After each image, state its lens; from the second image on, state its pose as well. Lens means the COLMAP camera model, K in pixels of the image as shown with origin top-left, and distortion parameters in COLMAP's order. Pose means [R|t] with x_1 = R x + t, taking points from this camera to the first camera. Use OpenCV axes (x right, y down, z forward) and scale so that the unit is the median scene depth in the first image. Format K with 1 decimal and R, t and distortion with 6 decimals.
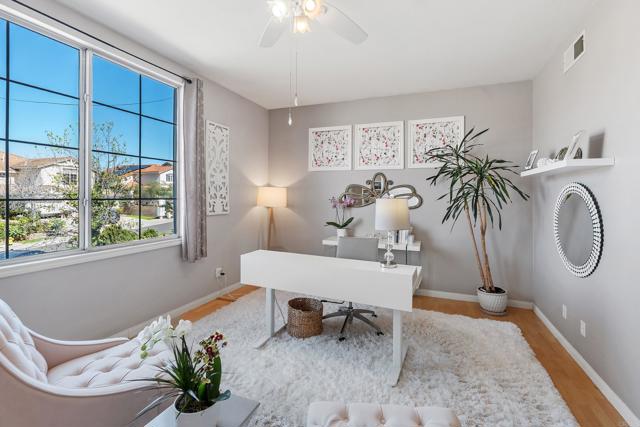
lens RADIAL K [[297.0, 0, 226.2], [0, 297.0, 195.9], [0, 0, 1]] dist [-0.001210, -0.000134]
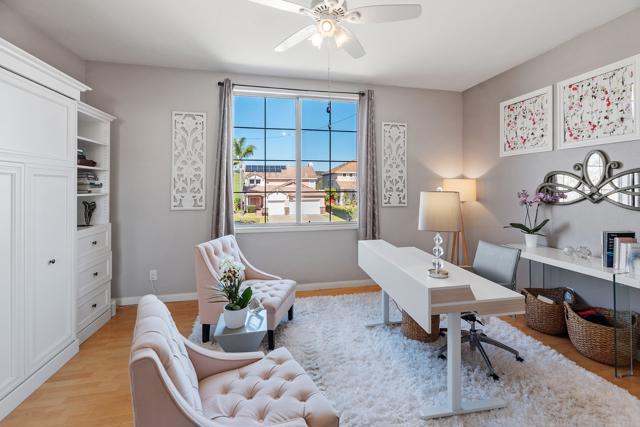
lens RADIAL K [[275.8, 0, 320.8], [0, 275.8, 187.7], [0, 0, 1]] dist [-0.001373, -0.000336]
pose [[0.575255, -0.008492, -0.817930, 0.640905], [0.006852, 0.999961, -0.005563, -0.001329], [0.817946, -0.002404, 0.575291, 0.200756]]
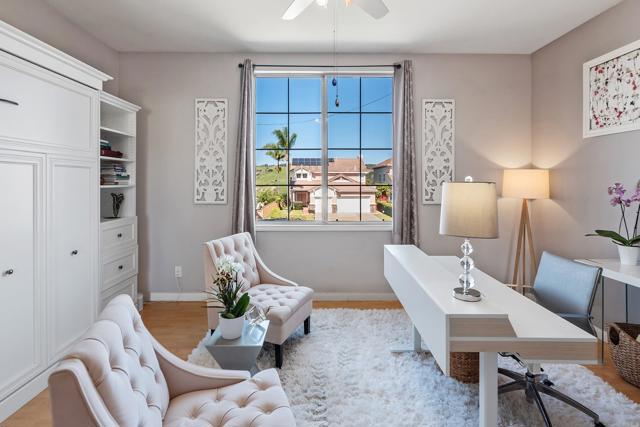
lens RADIAL K [[307.8, 0, 317.8], [0, 307.8, 182.5], [0, 0, 1]] dist [-0.000615, -0.000204]
pose [[0.415535, -0.006168, -0.909556, 0.643153], [-0.001218, 0.999972, -0.007338, 0.007181], [0.909576, 0.004157, 0.415516, 0.307038]]
